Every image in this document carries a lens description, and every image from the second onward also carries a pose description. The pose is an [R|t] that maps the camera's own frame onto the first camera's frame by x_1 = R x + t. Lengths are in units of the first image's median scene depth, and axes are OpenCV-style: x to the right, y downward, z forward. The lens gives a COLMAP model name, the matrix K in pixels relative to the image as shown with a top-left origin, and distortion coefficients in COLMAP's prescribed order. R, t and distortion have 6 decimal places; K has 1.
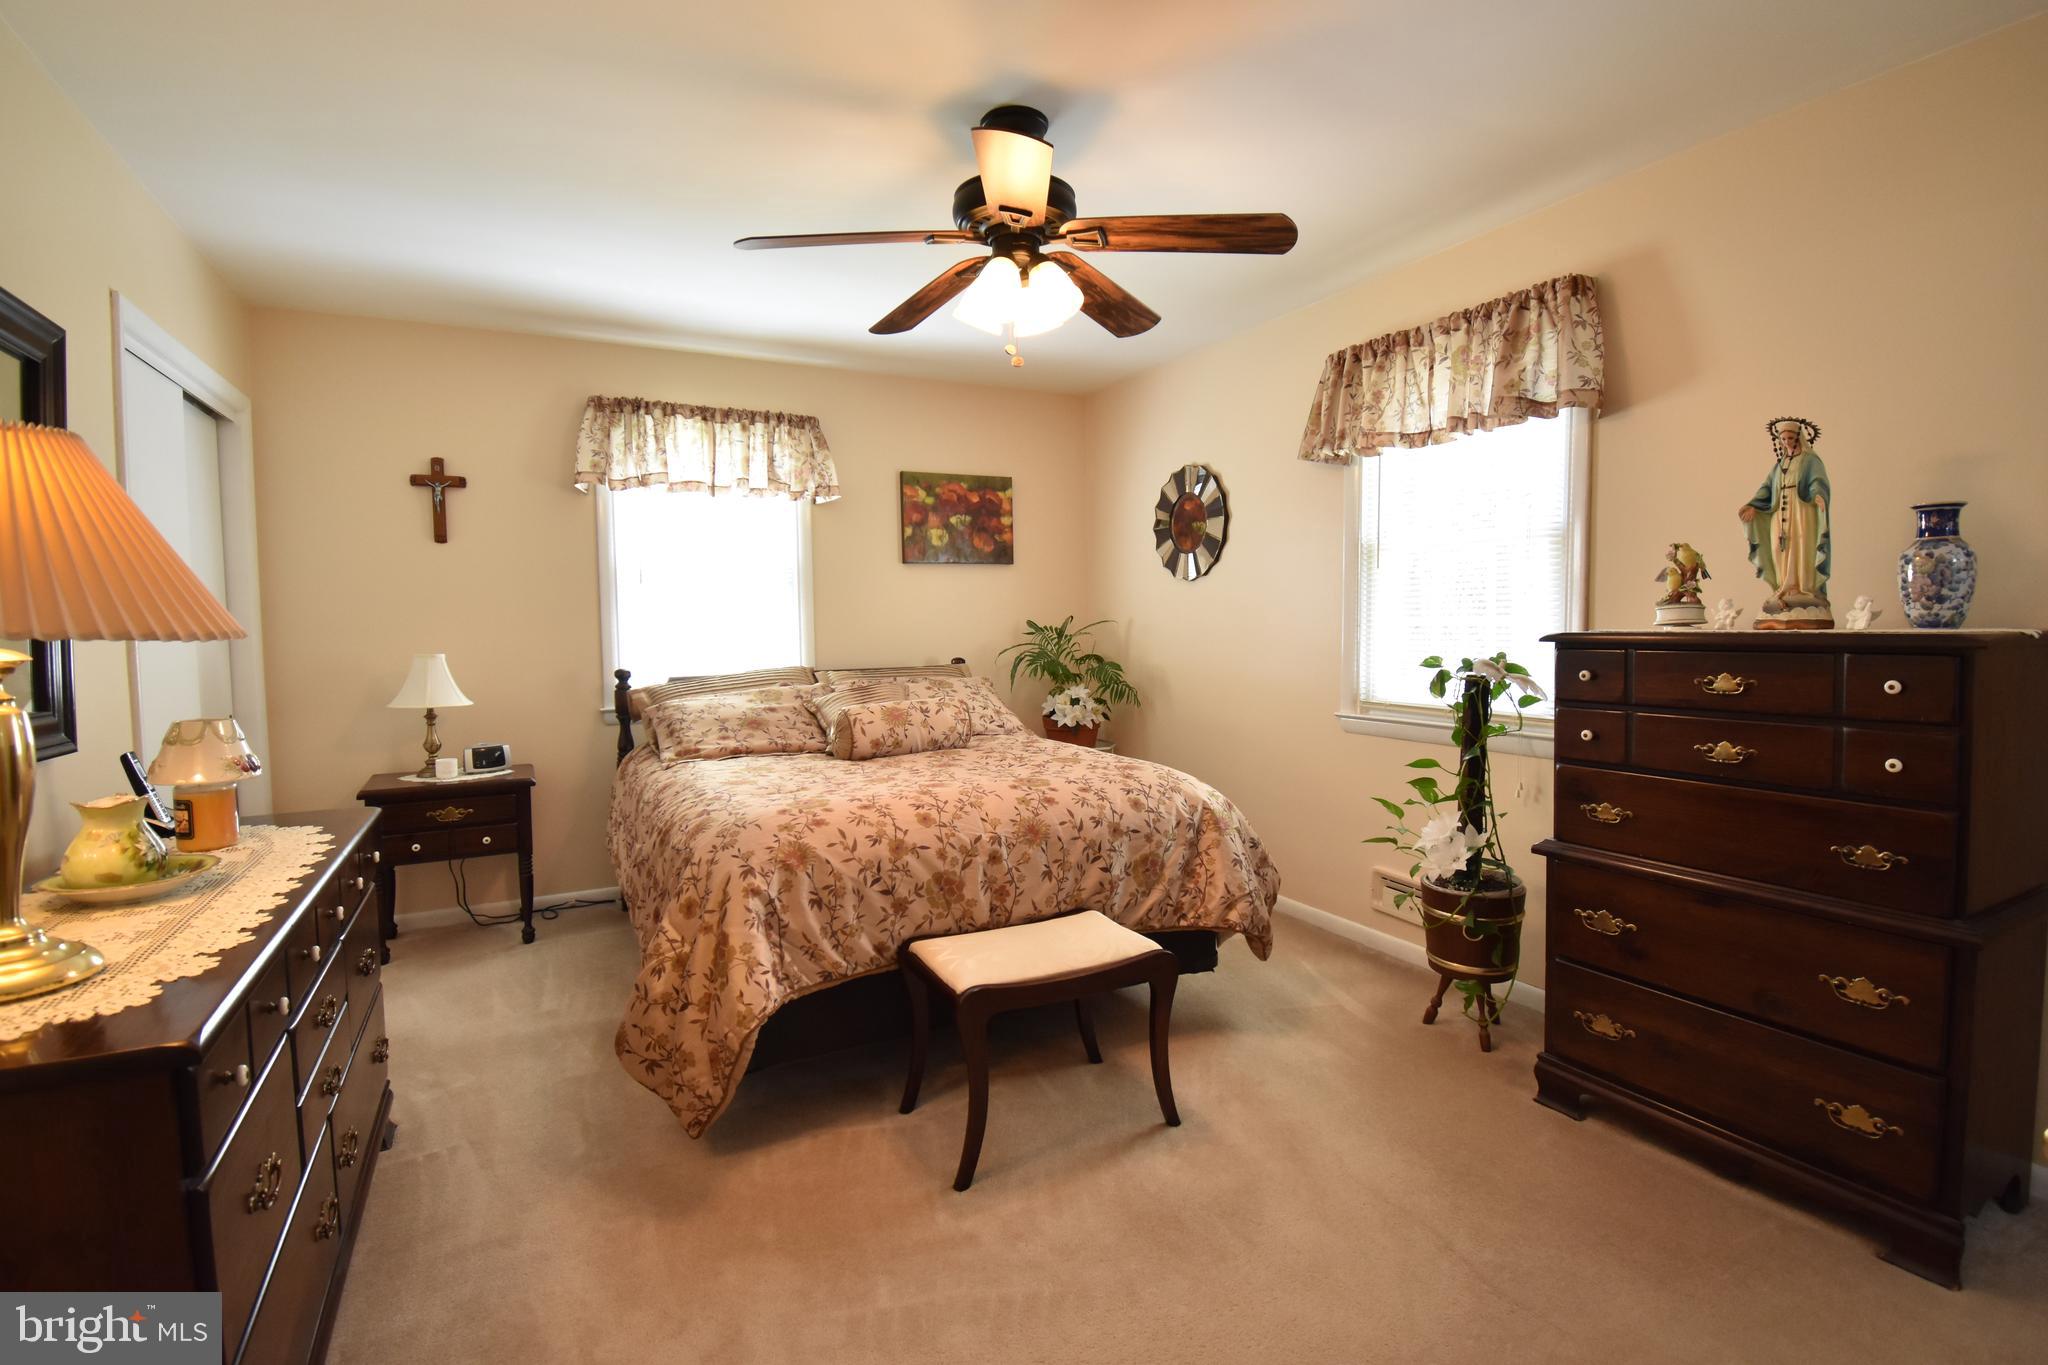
lens RADIAL K [[893.8, 0, 1060.4], [0, 893.8, 668.1], [0, 0, 1]] dist [0.019681, -0.023122]
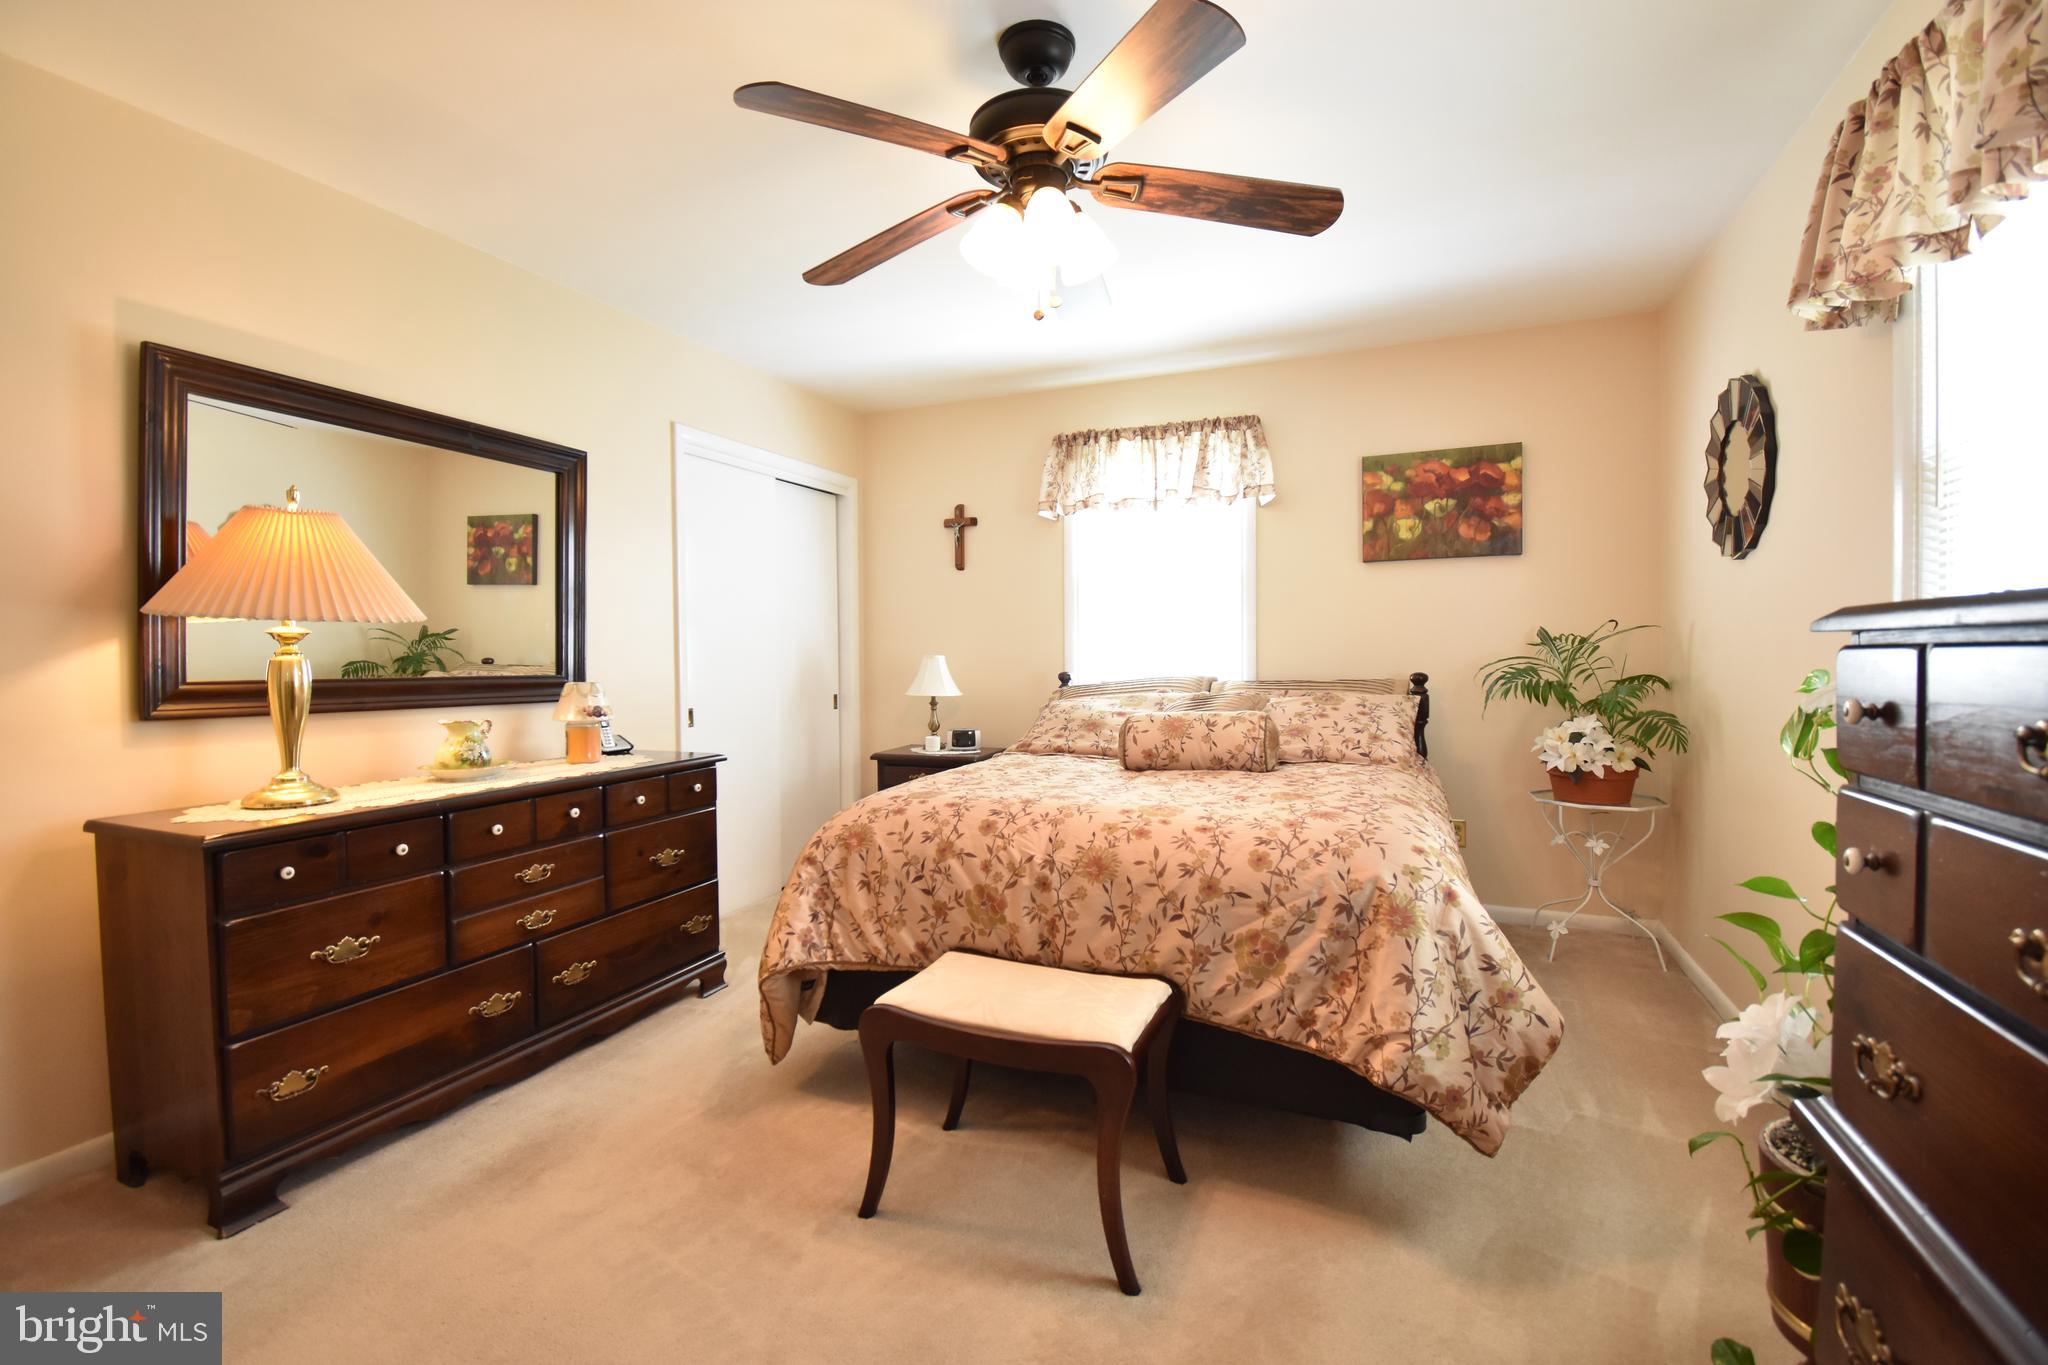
lens RADIAL K [[893.8, 0, 1060.4], [0, 893.8, 668.1], [0, 0, 1]] dist [0.019681, -0.023122]
pose [[0.653604, 0.021520, -0.756531, 0.496083], [-0.040284, 0.999168, -0.006382, 0.004577], [0.755764, 0.034648, 0.653927, 0.358920]]
